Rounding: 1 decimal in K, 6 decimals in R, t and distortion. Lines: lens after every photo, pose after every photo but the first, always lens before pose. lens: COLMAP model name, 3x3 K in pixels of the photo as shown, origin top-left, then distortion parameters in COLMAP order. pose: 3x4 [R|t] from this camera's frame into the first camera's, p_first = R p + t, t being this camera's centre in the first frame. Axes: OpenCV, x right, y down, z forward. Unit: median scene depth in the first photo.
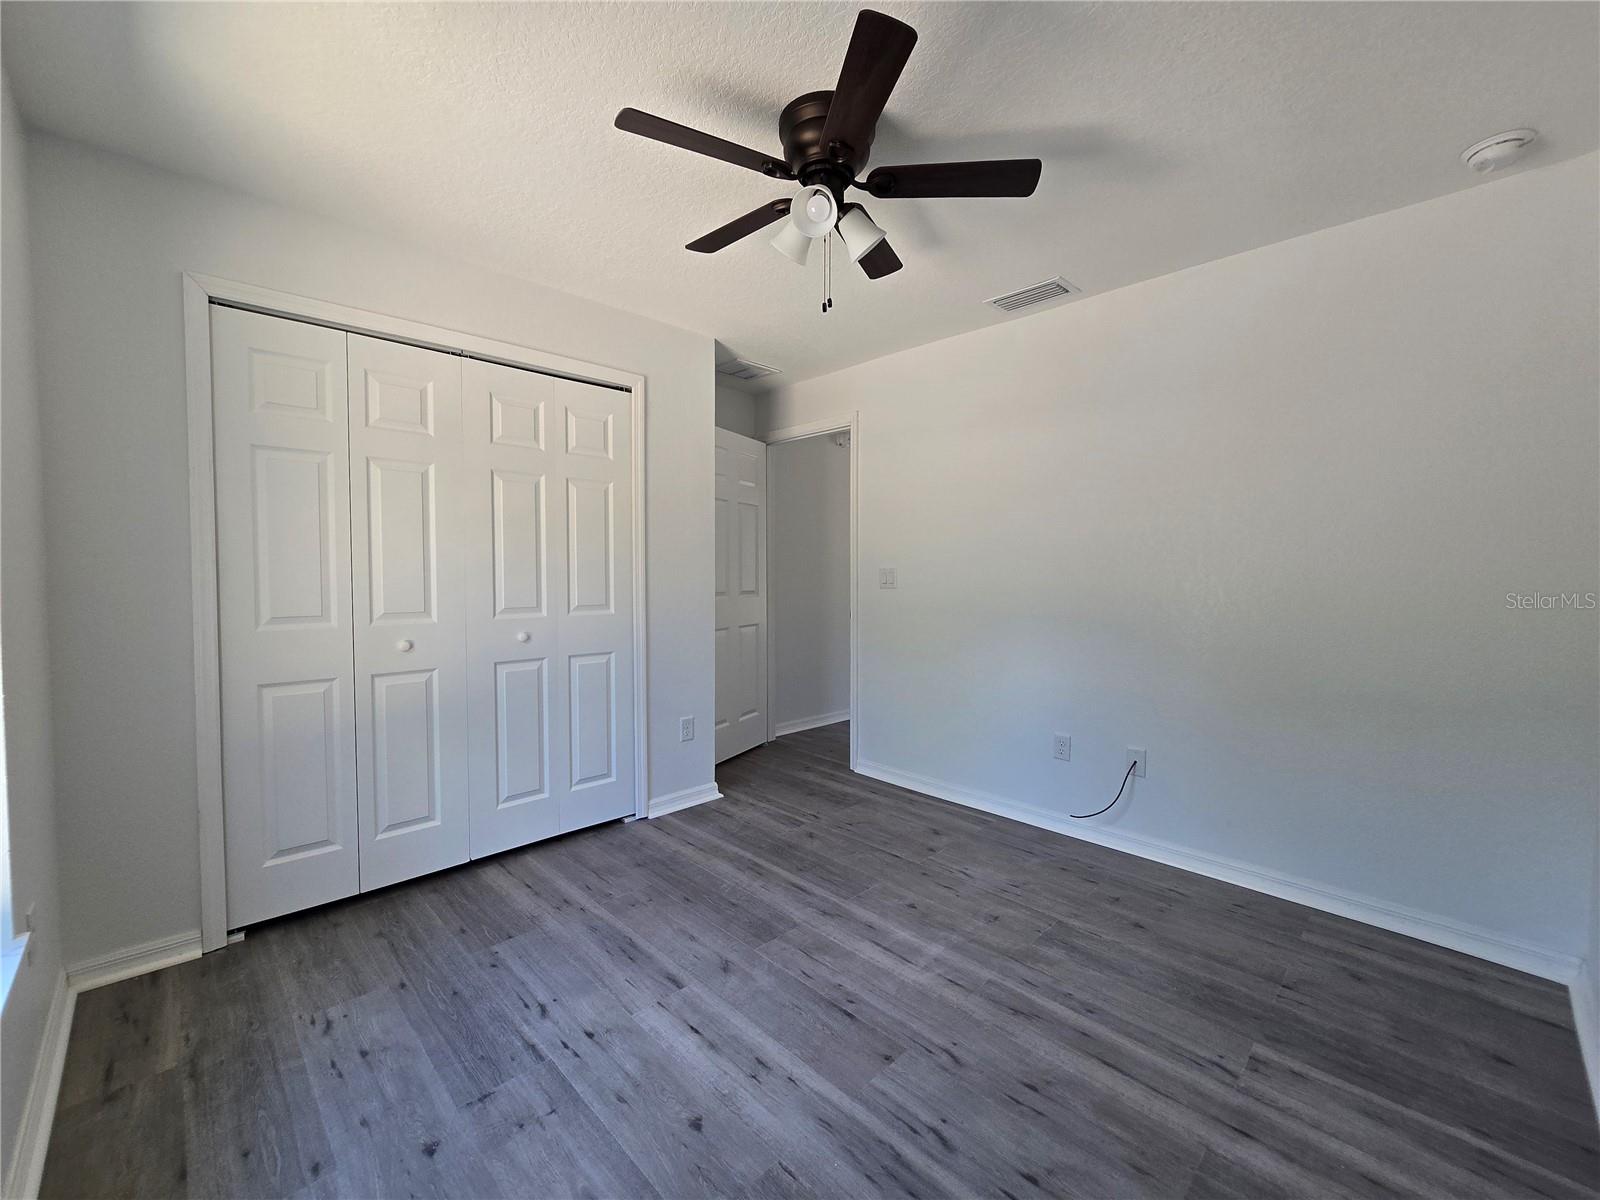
lens RADIAL K [[654.2, 0, 800.4], [0, 654.2, 595.7], [0, 0, 1]] dist [-0.004947, 0.000463]
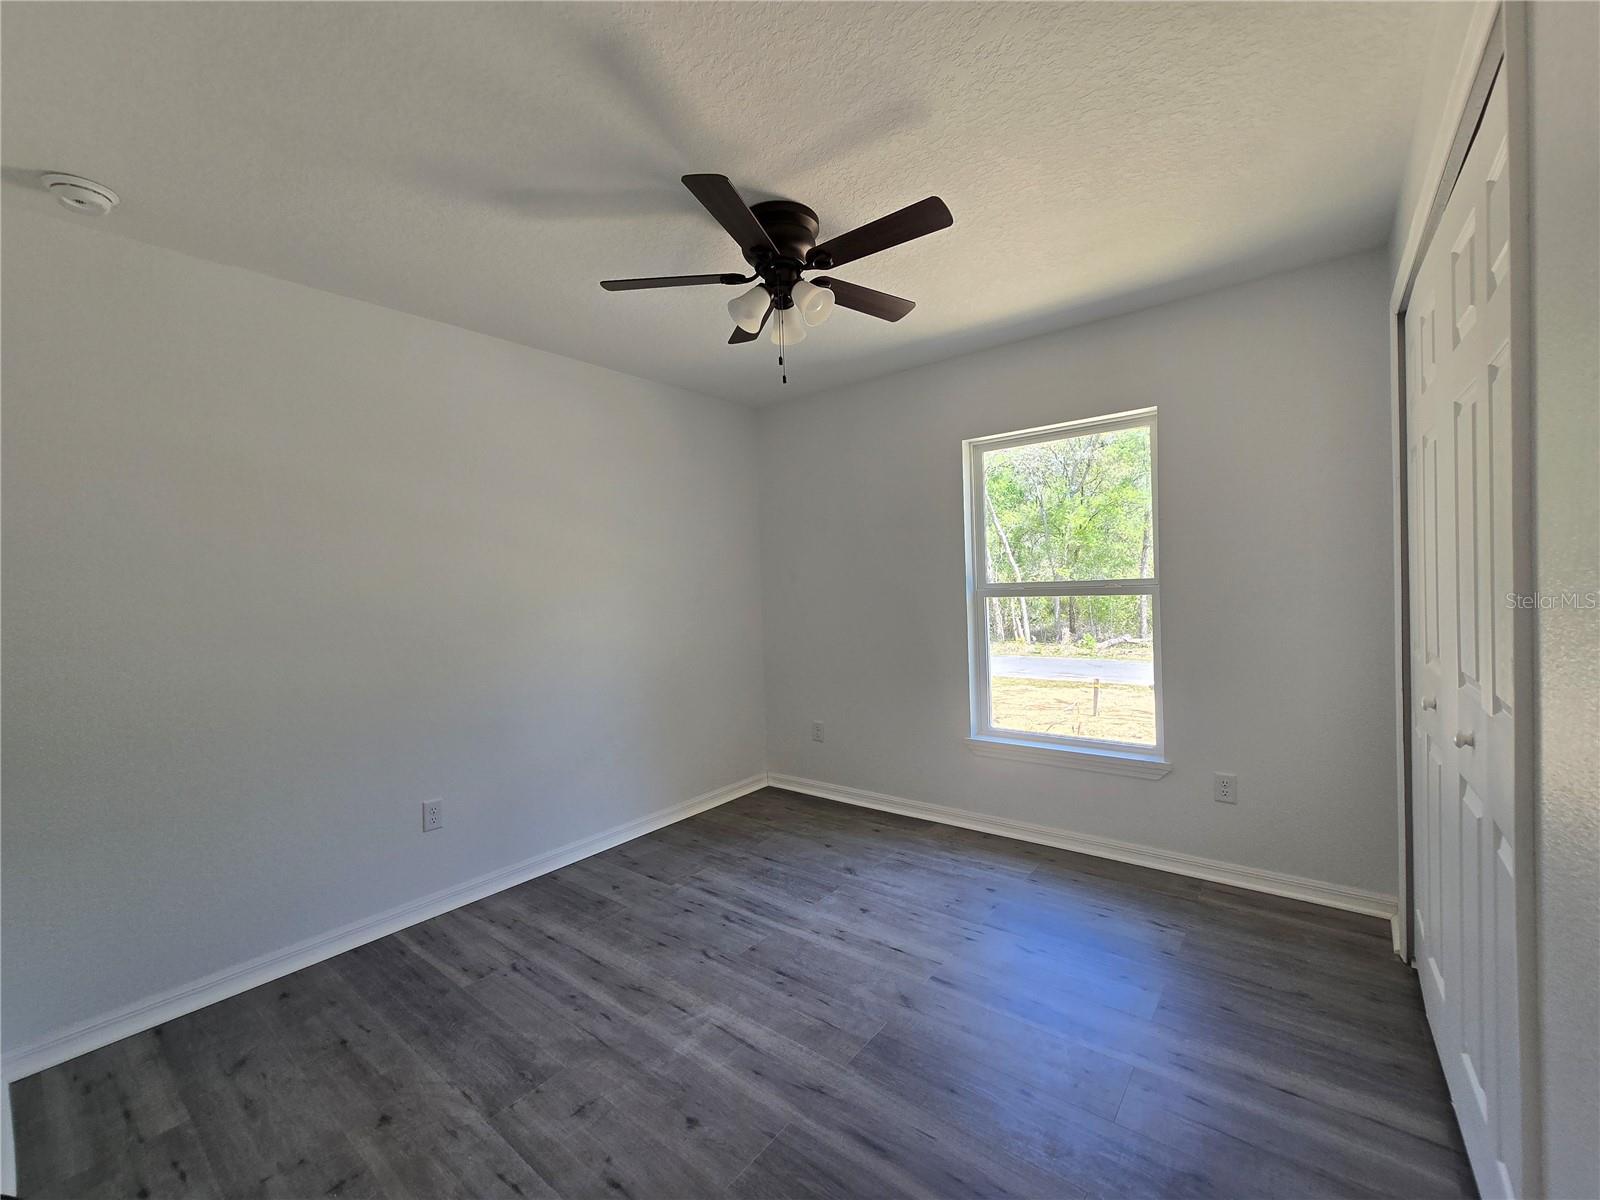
lens RADIAL K [[654.2, 0, 800.4], [0, 654.2, 595.7], [0, 0, 1]] dist [-0.004947, 0.000463]
pose [[-0.991498, 0.033939, -0.125619, 0.154810], [0.027230, 0.998129, 0.054738, -0.112653], [0.127242, 0.050852, -0.990567, 2.008885]]
